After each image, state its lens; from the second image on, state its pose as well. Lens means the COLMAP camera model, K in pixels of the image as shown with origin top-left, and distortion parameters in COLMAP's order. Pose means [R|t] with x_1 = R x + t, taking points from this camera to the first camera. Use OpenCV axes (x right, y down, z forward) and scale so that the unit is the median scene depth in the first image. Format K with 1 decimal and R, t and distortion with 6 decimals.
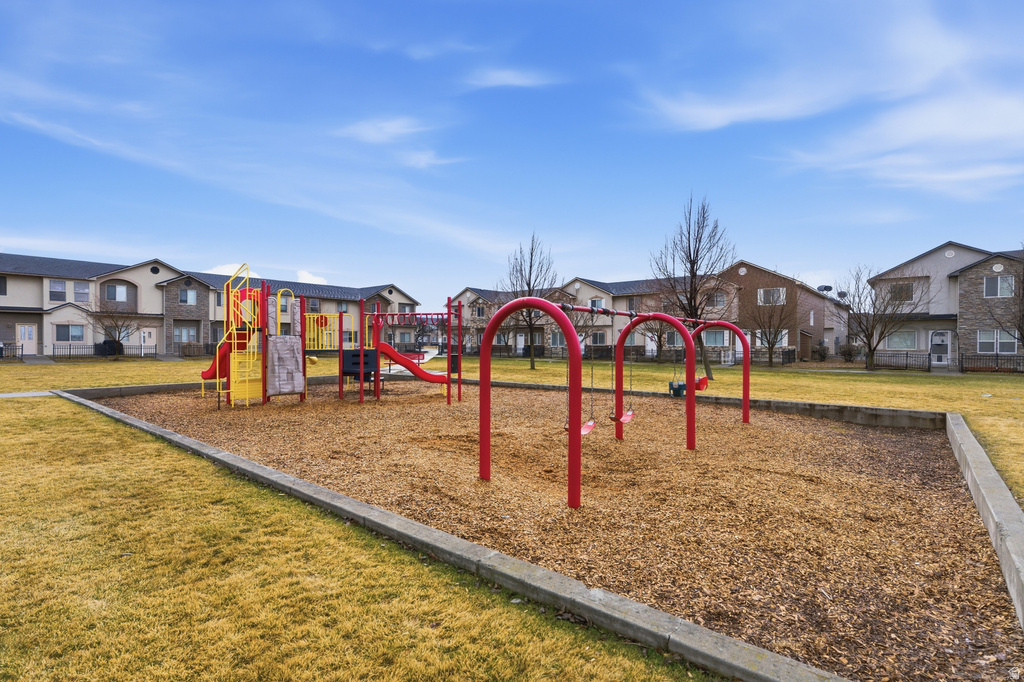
lens RADIAL K [[494.4, 0, 510.7], [0, 494.4, 337.8], [0, 0, 1]] dist [-0.001193, 0.000169]
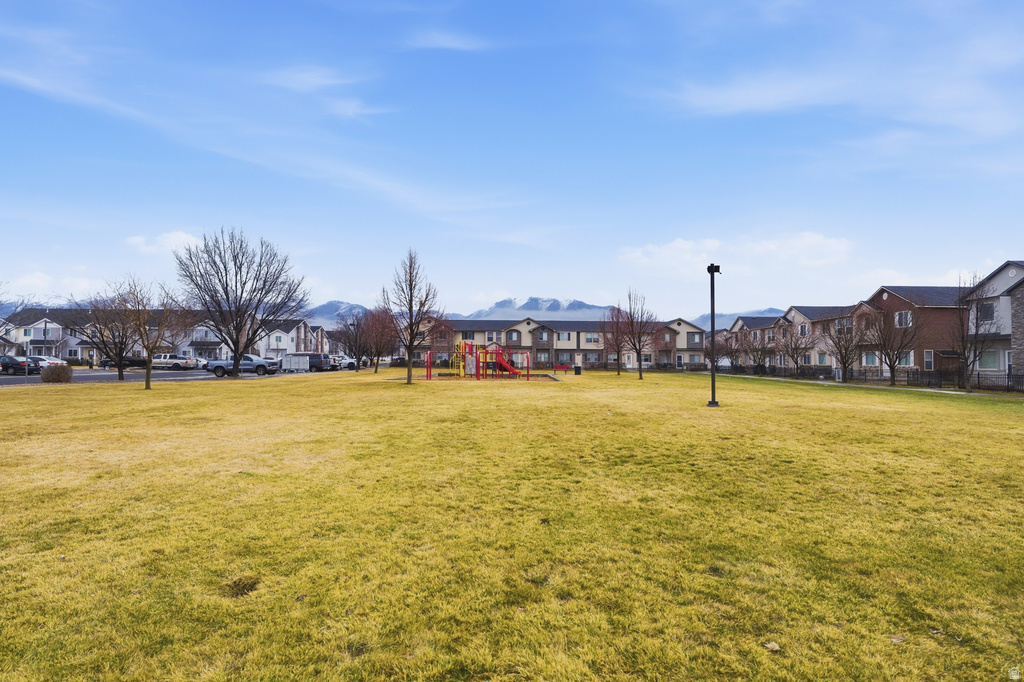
lens RADIAL K [[494.4, 0, 512.7], [0, 494.4, 344.9], [0, 0, 1]] dist [-0.001193, 0.000169]
pose [[0.645625, -0.020918, -0.763368, 0.693540], [-0.001753, 0.999582, -0.028873, 0.002806], [0.763653, 0.019979, 0.645318, -0.280564]]
